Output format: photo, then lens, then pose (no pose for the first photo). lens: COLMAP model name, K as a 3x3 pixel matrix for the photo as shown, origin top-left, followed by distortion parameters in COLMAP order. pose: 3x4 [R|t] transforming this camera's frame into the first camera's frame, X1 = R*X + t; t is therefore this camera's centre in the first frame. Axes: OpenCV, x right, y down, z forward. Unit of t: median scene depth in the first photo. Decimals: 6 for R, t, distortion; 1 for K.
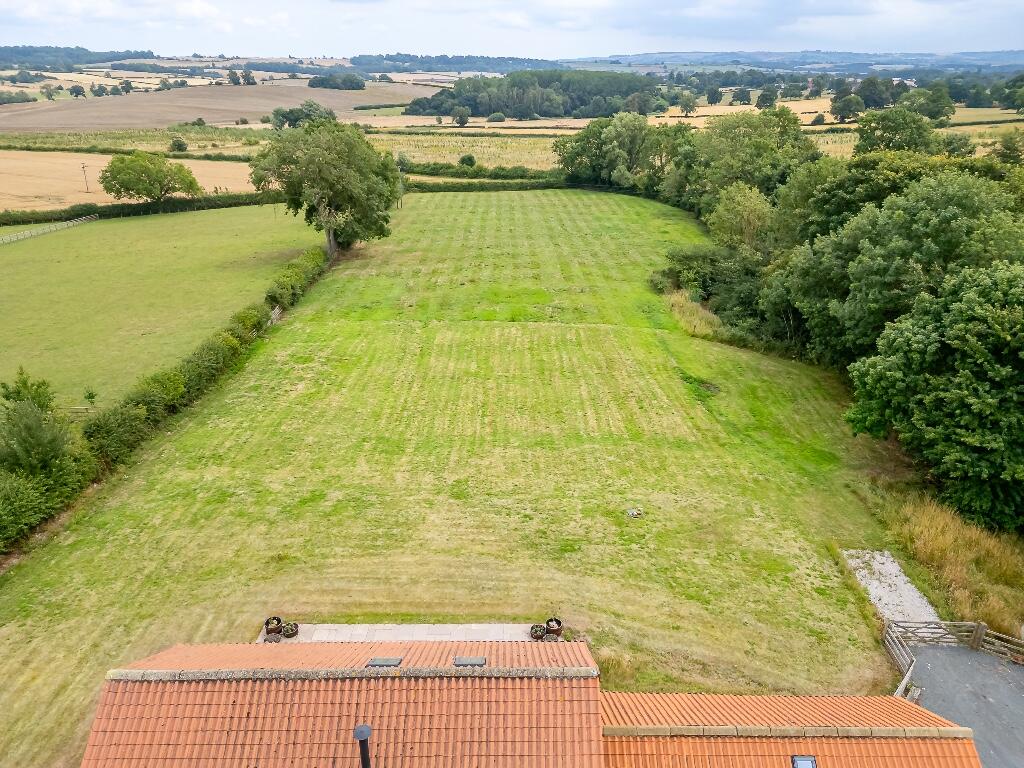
lens RADIAL K [[722.7, 0, 515.4], [0, 722.7, 384.9], [0, 0, 1]] dist [0.049787, -0.034941]
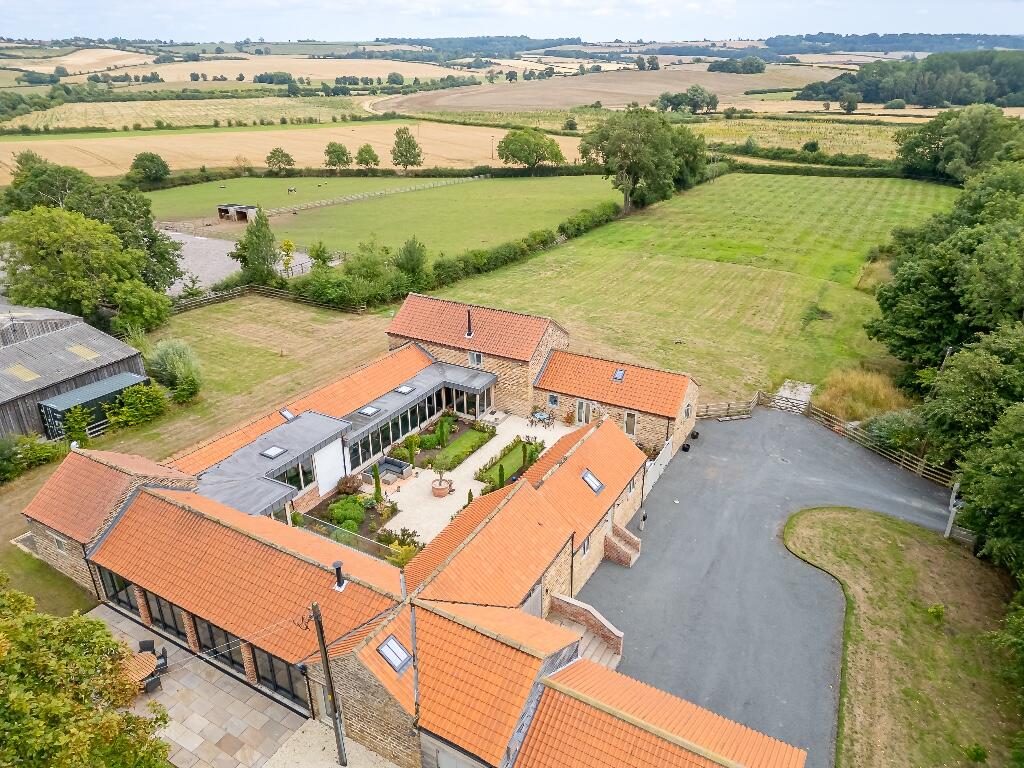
lens RADIAL K [[722.7, 0, 507.0], [0, 722.7, 382.2], [0, 0, 1]] dist [0.049787, -0.034941]
pose [[0.869523, 0.198778, -0.452125, 0.219266], [-0.191052, 0.979541, 0.063228, 0.085076], [0.455443, 0.031401, 0.889711, -0.264783]]
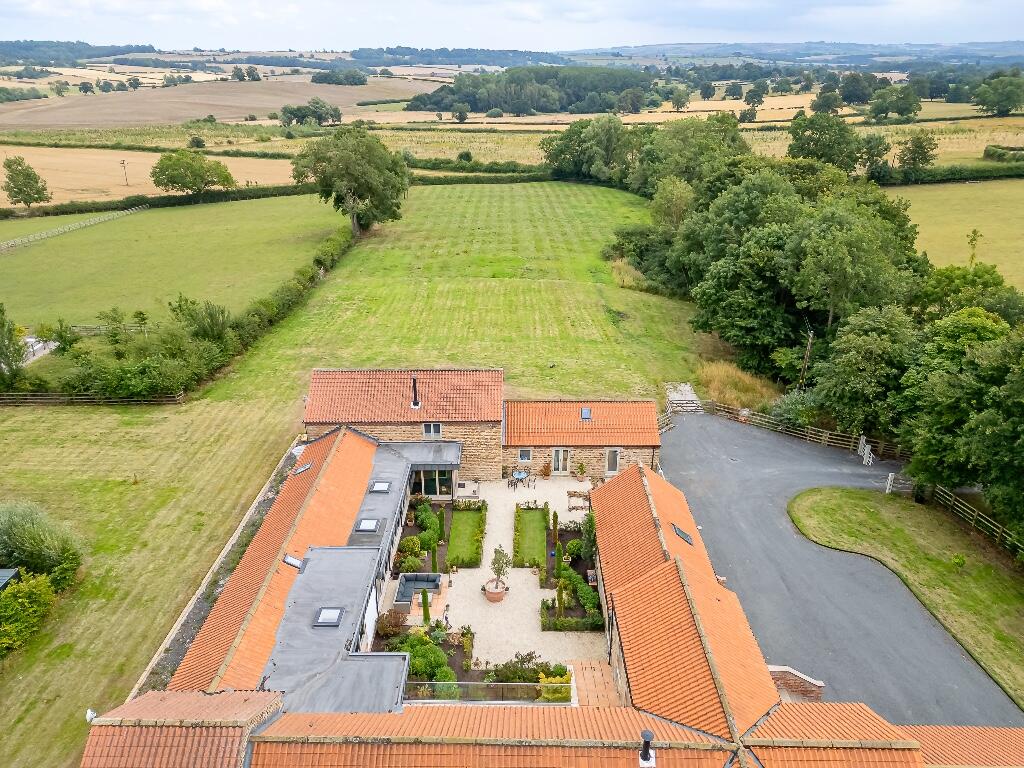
lens RADIAL K [[722.7, 0, 513.8], [0, 722.7, 388.5], [0, 0, 1]] dist [0.049787, -0.034941]
pose [[0.999991, -0.001354, -0.003954, 0.028158], [0.001405, 0.999916, 0.012899, 0.074289], [0.003936, -0.012905, 0.999909, -0.268543]]
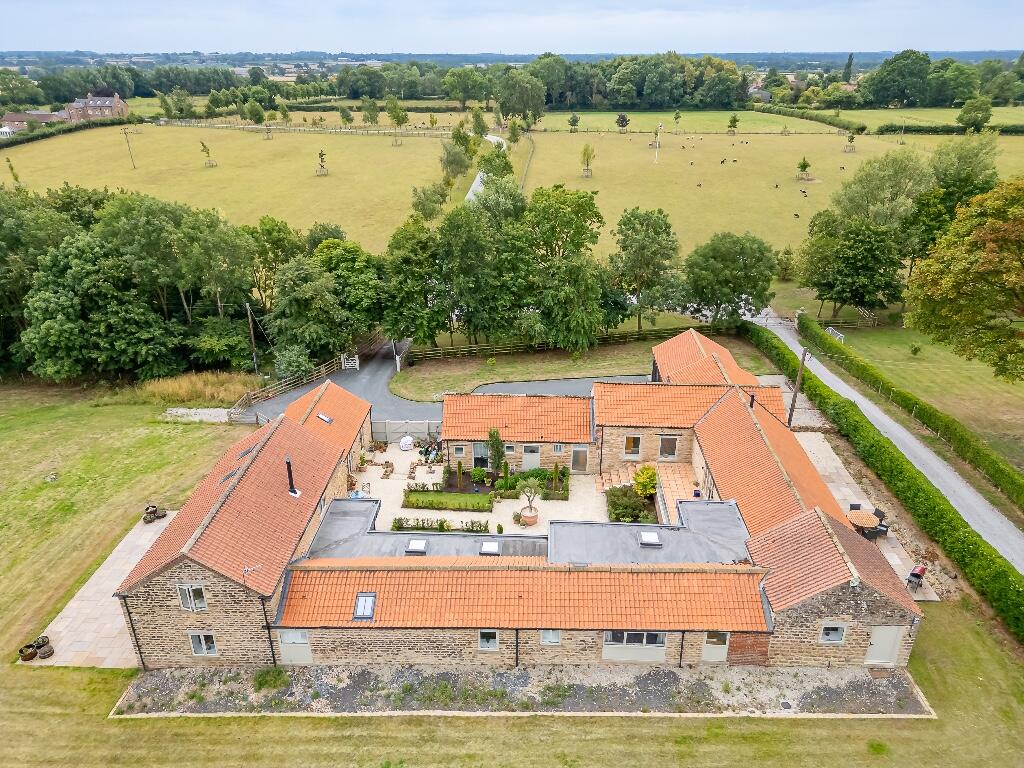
lens RADIAL K [[722.7, 0, 507.0], [0, 722.7, 384.1], [0, 0, 1]] dist [0.049787, -0.034941]
pose [[0.048483, -0.421738, 0.905420, -0.314833], [0.406947, 0.836179, 0.367695, -0.038869], [-0.912164, 0.350631, 0.212166, -0.022835]]
